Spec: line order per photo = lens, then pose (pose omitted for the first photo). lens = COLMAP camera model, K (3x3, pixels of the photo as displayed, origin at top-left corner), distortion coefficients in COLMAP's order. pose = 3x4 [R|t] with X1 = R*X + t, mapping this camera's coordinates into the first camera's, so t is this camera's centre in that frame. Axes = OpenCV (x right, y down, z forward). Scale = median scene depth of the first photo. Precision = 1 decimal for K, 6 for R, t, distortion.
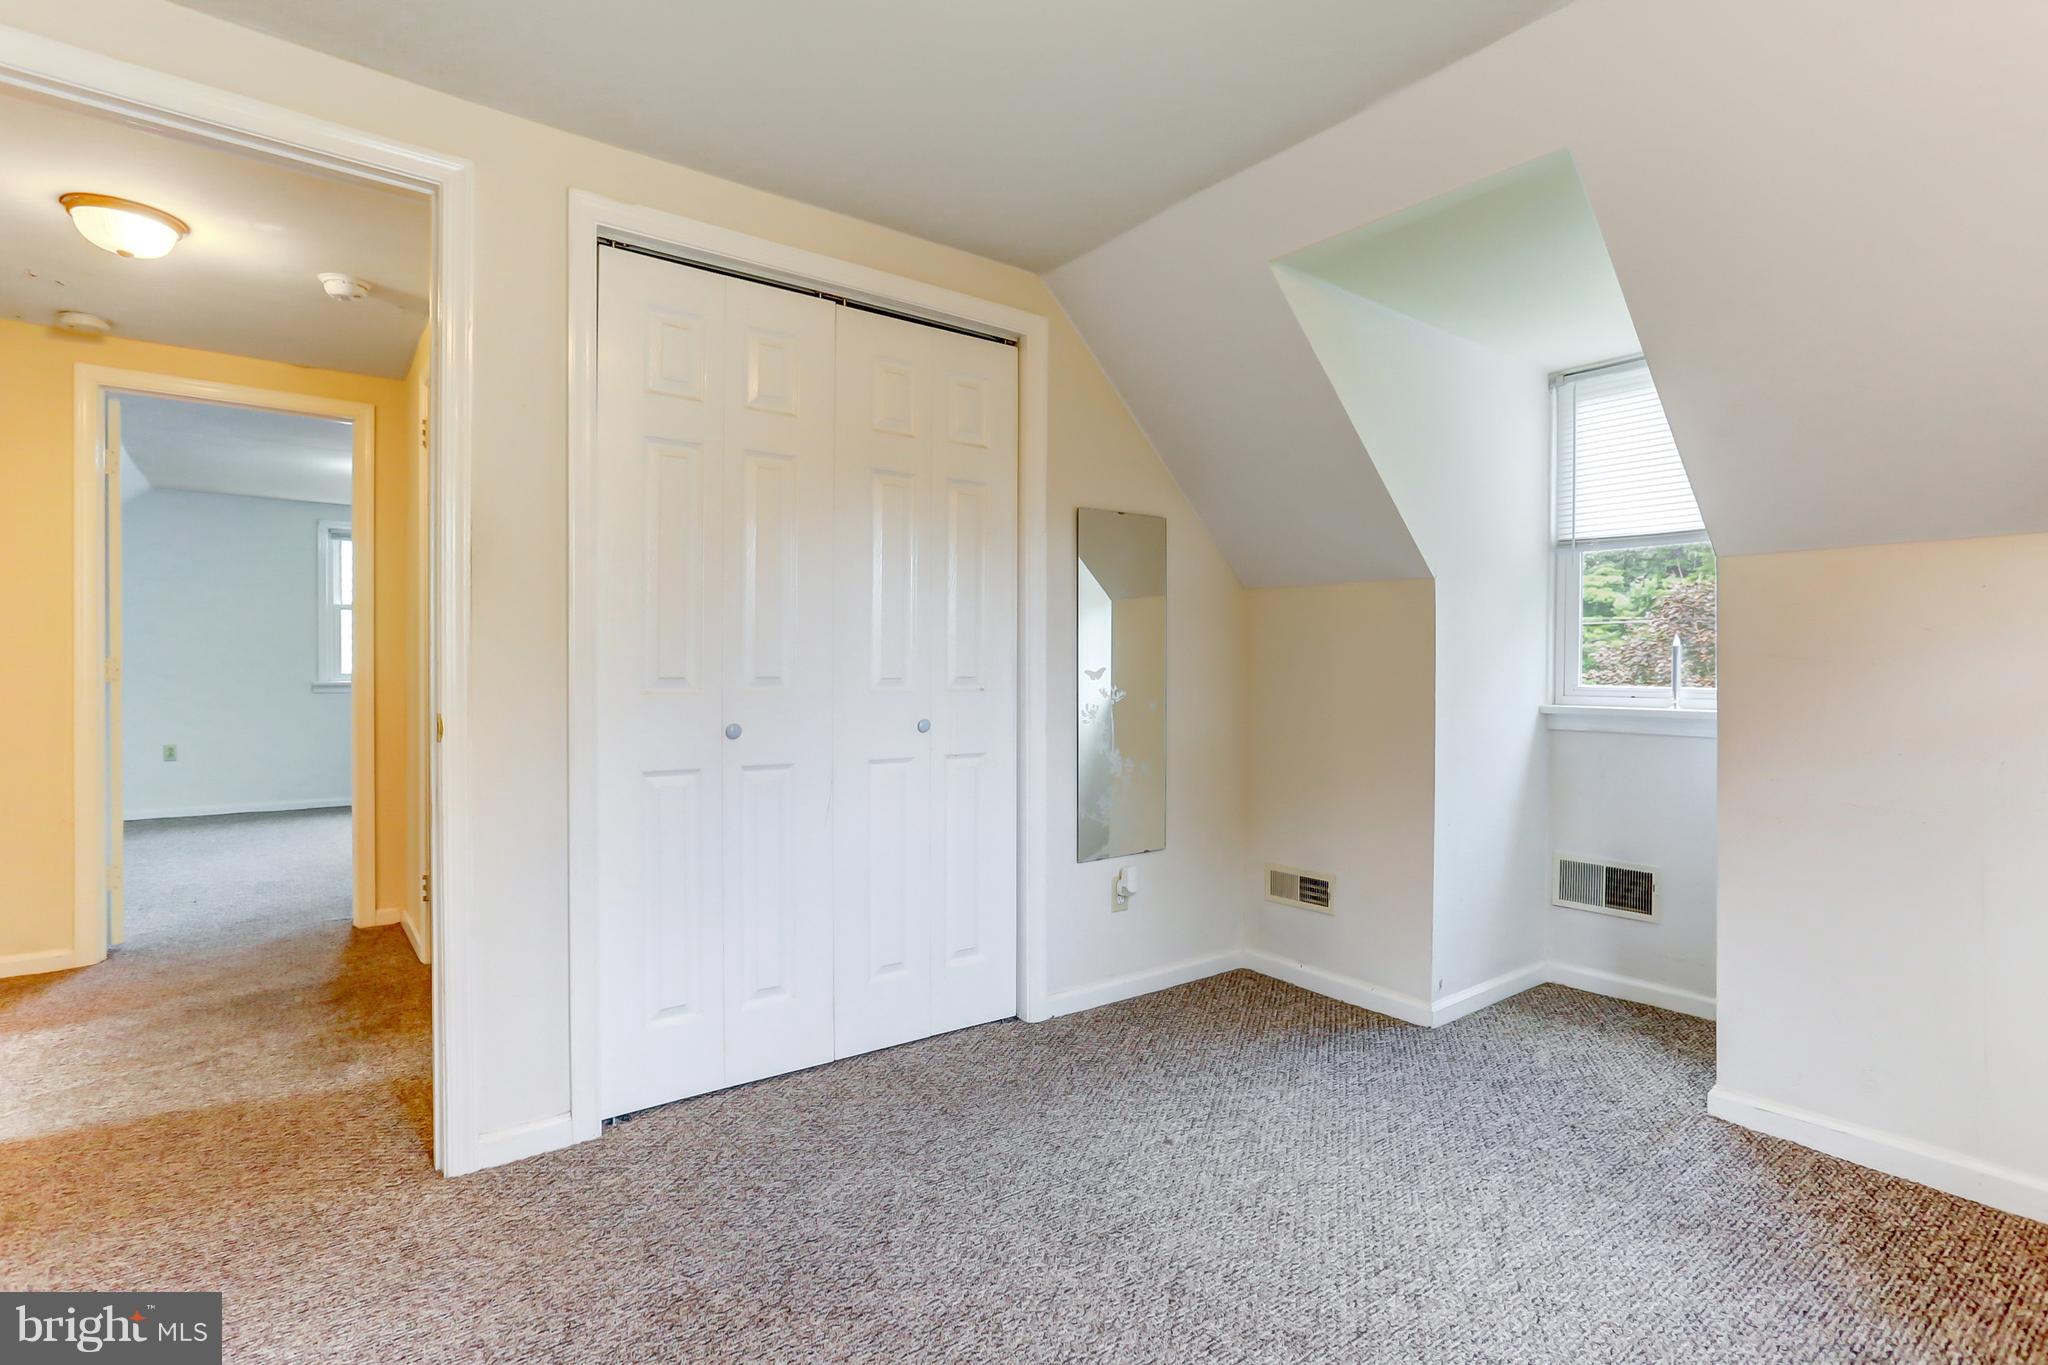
lens RADIAL K [[996.3, 0, 1025.7], [0, 996.3, 678.8], [0, 0, 1]] dist [-0.029855, 0.015227]
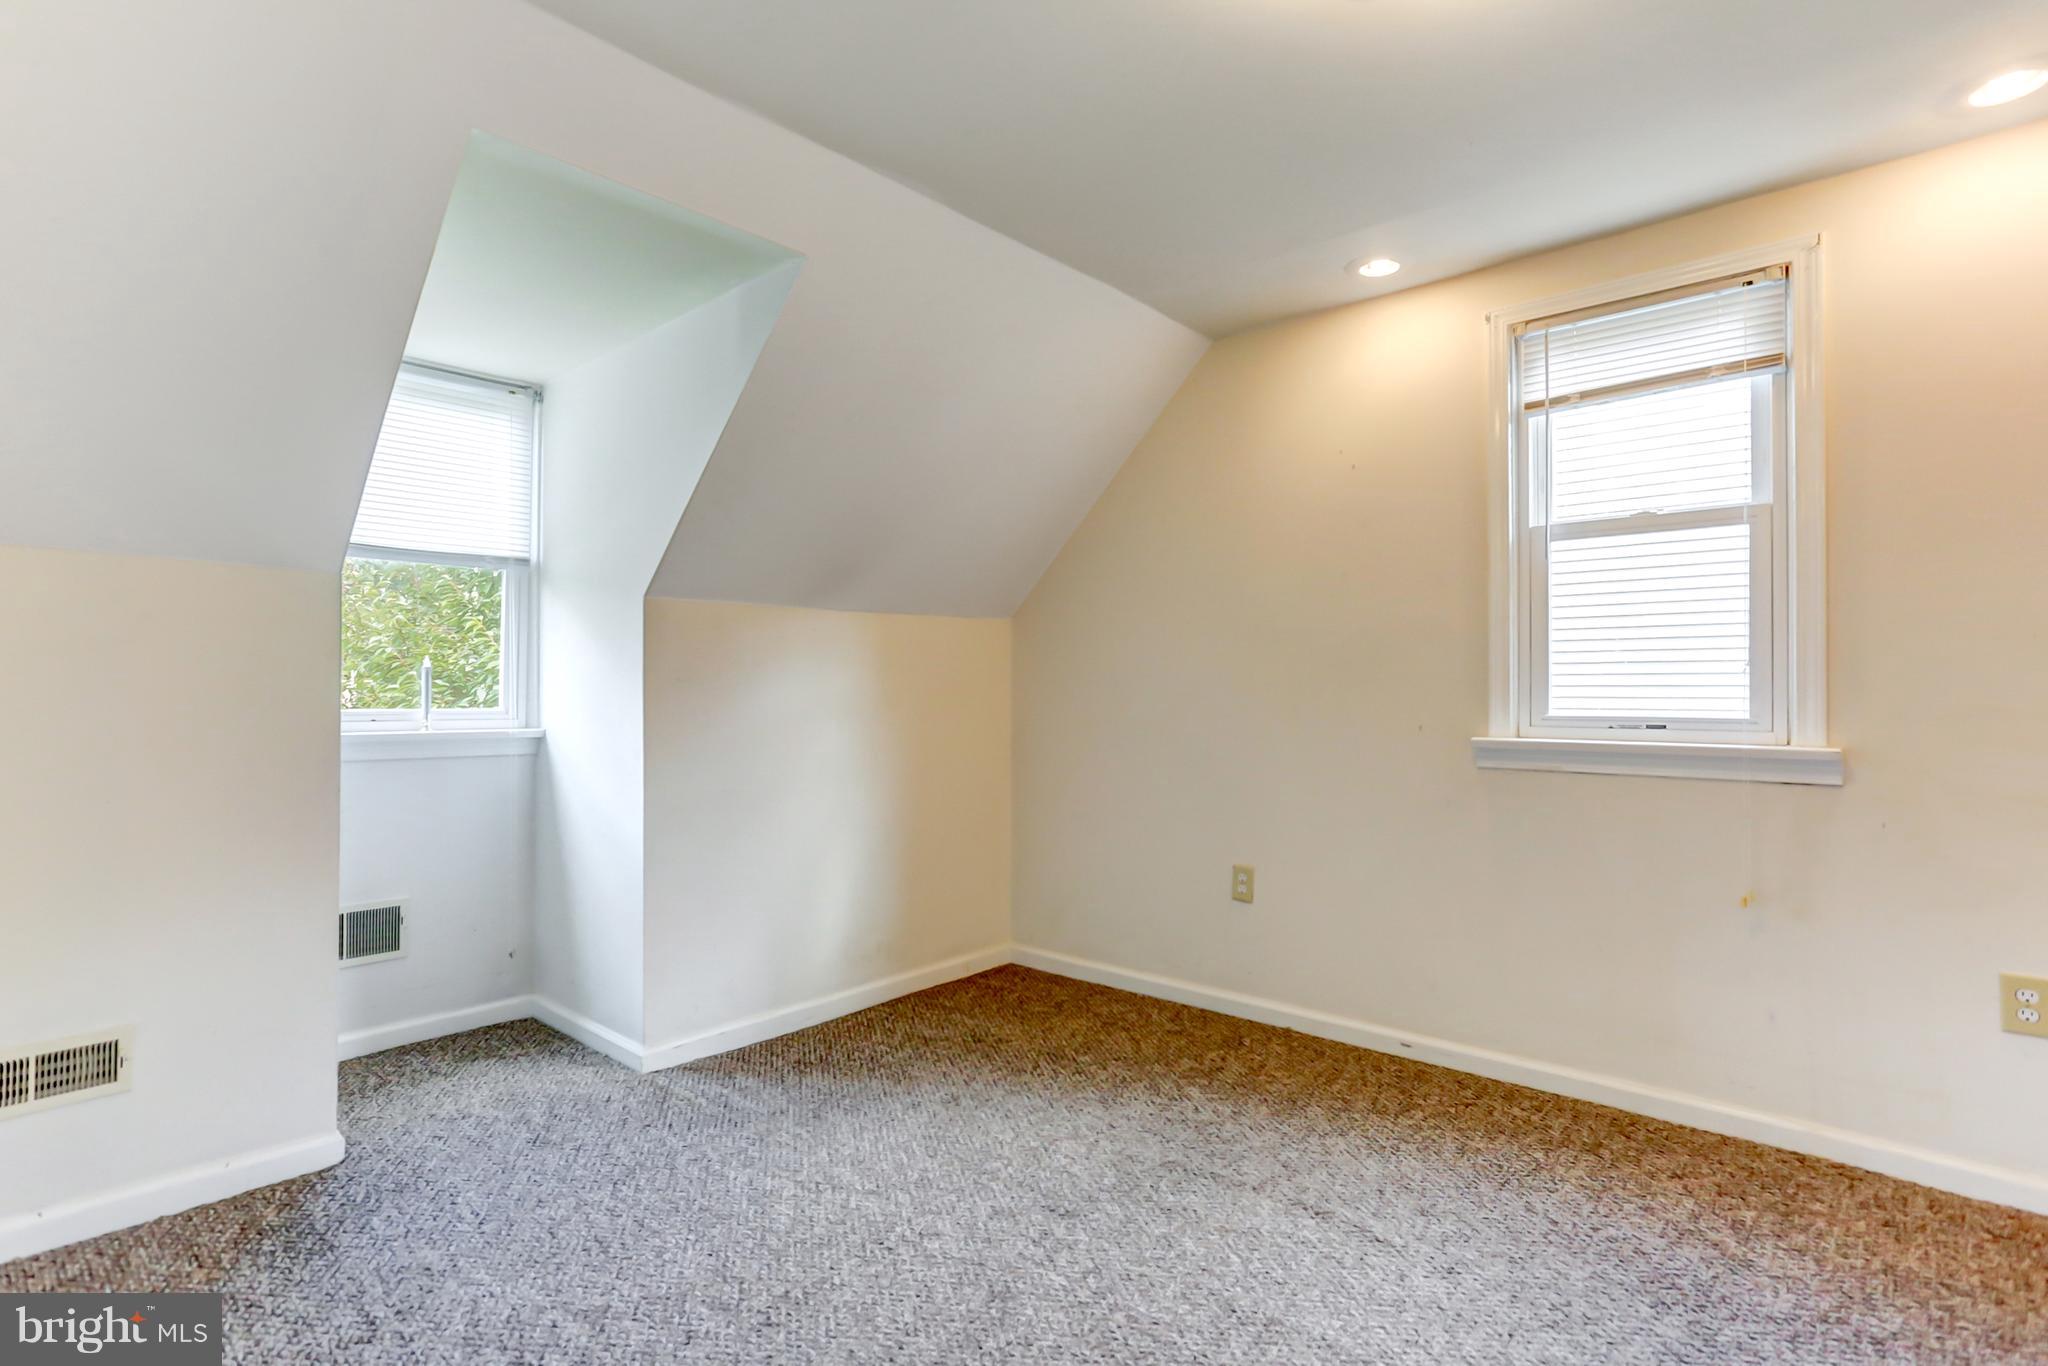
lens RADIAL K [[996.3, 0, 1029.9], [0, 996.3, 682.4], [0, 0, 1]] dist [-0.029855, 0.015227]
pose [[-0.183970, 0.006886, 0.982908, -0.494657], [0.010722, 0.999930, -0.004999, -0.008179], [-0.982873, 0.009620, -0.184031, 0.694649]]
